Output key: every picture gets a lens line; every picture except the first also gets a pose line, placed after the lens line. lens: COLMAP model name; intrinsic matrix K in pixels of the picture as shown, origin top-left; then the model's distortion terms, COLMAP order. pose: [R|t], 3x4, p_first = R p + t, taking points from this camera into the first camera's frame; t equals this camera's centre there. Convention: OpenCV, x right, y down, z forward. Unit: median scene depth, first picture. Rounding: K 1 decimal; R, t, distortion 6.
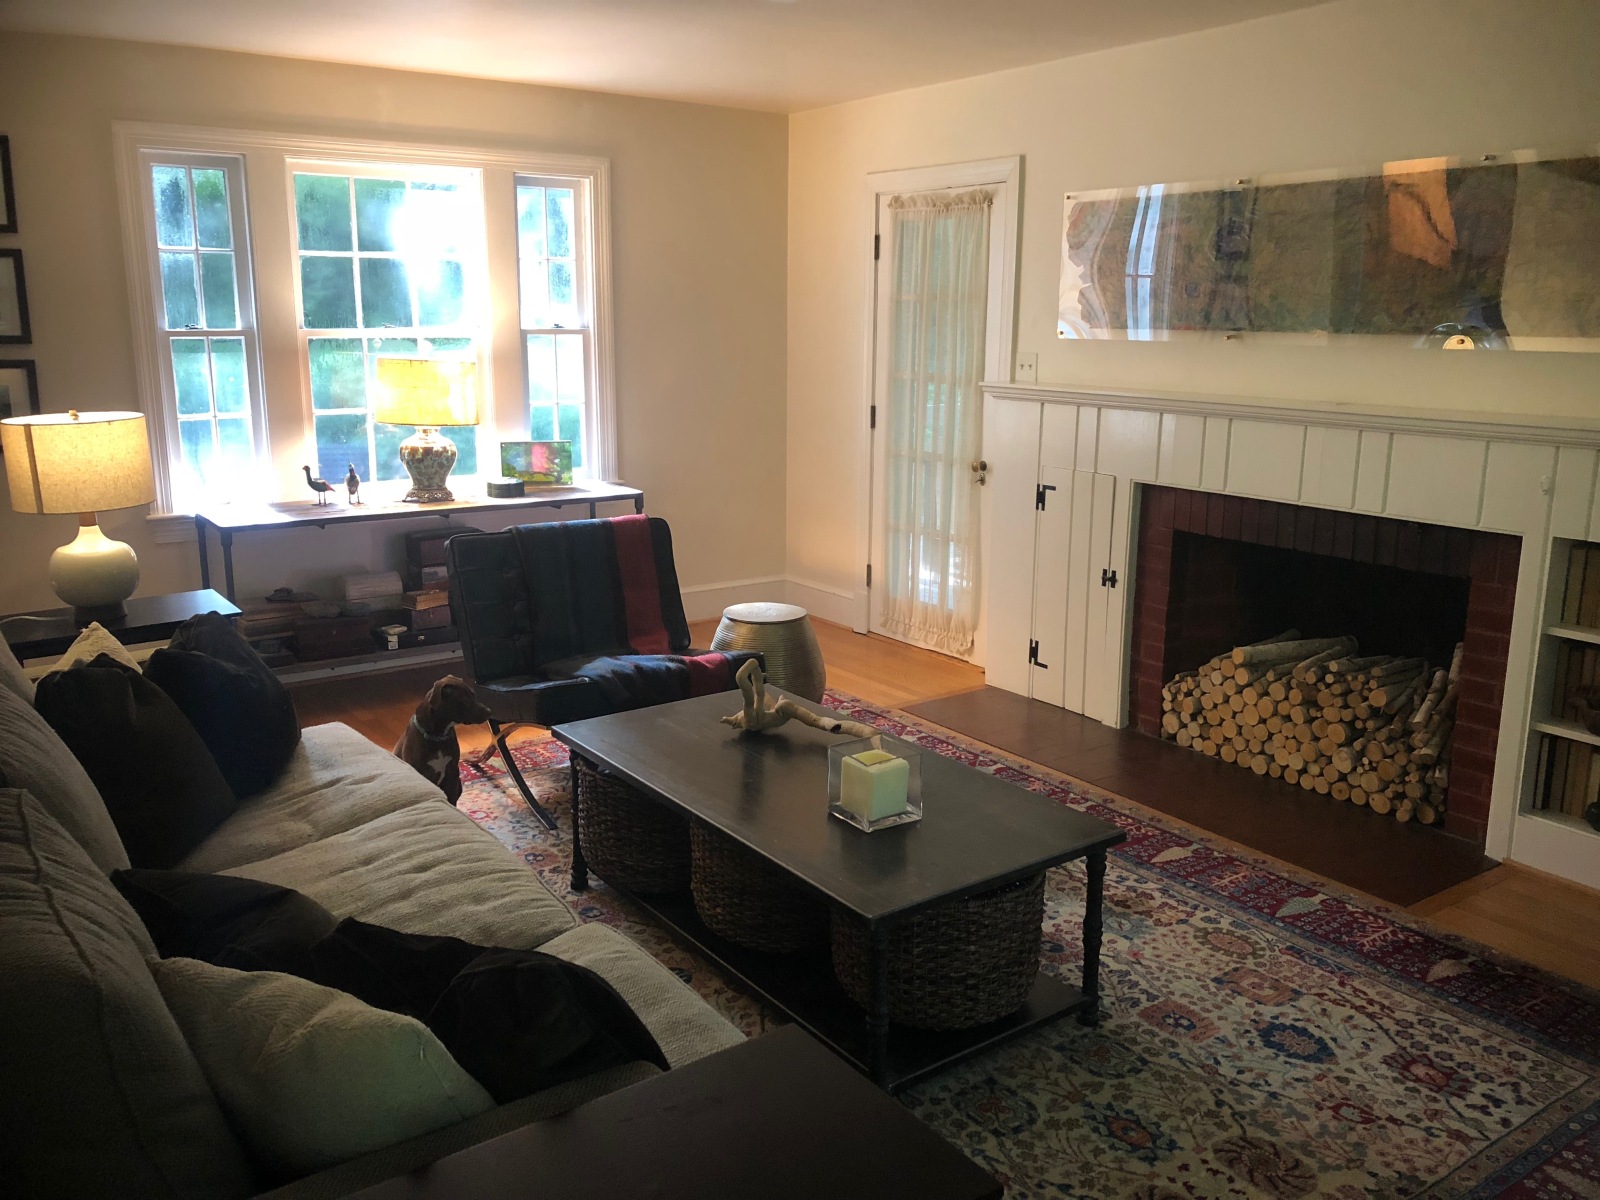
lens RADIAL K [[1311.4, 0, 799.0], [0, 1311.4, 590.7], [0, 0, 1]] dist [0.028552, -0.020726]
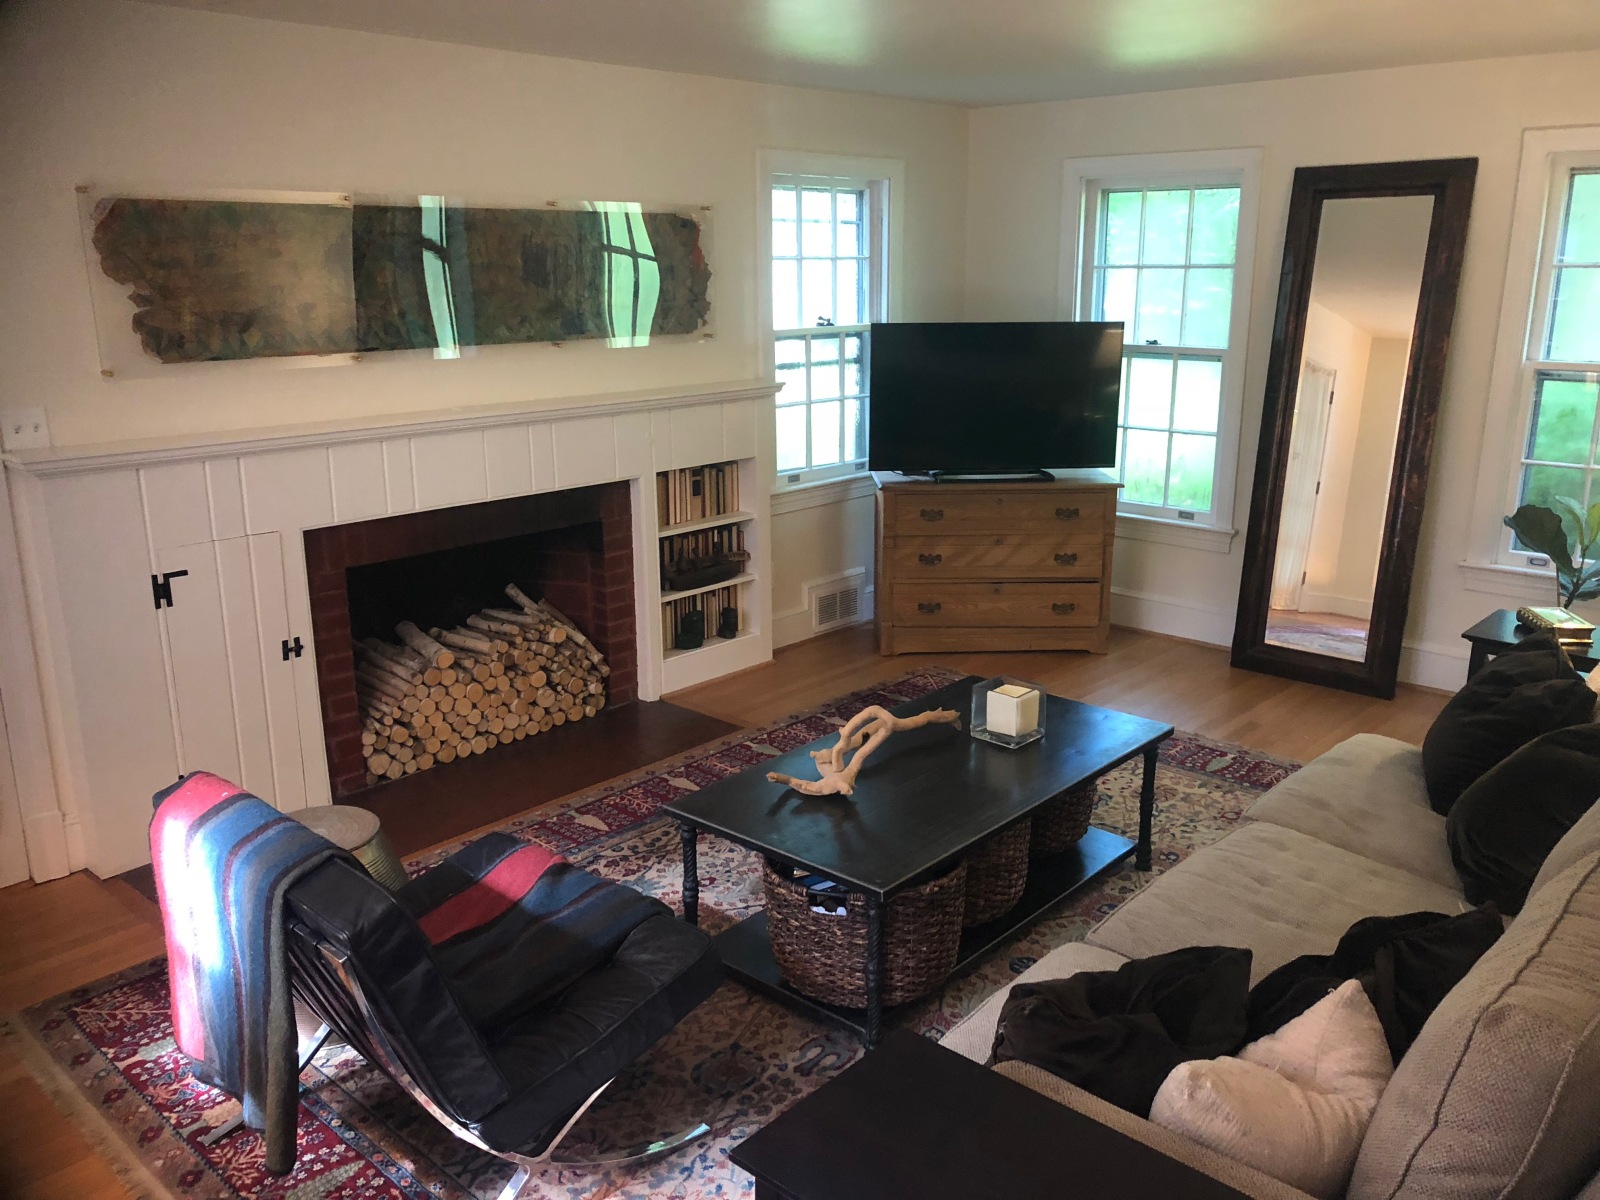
lens RADIAL K [[1311.4, 0, 799.0], [0, 1311.4, 606.7], [0, 0, 1]] dist [0.028552, -0.020726]
pose [[-0.222809, -0.256851, 0.940417, -0.698766], [0.208827, 0.929699, 0.303400, -0.247492], [-0.952233, 0.263984, -0.153508, 0.883574]]
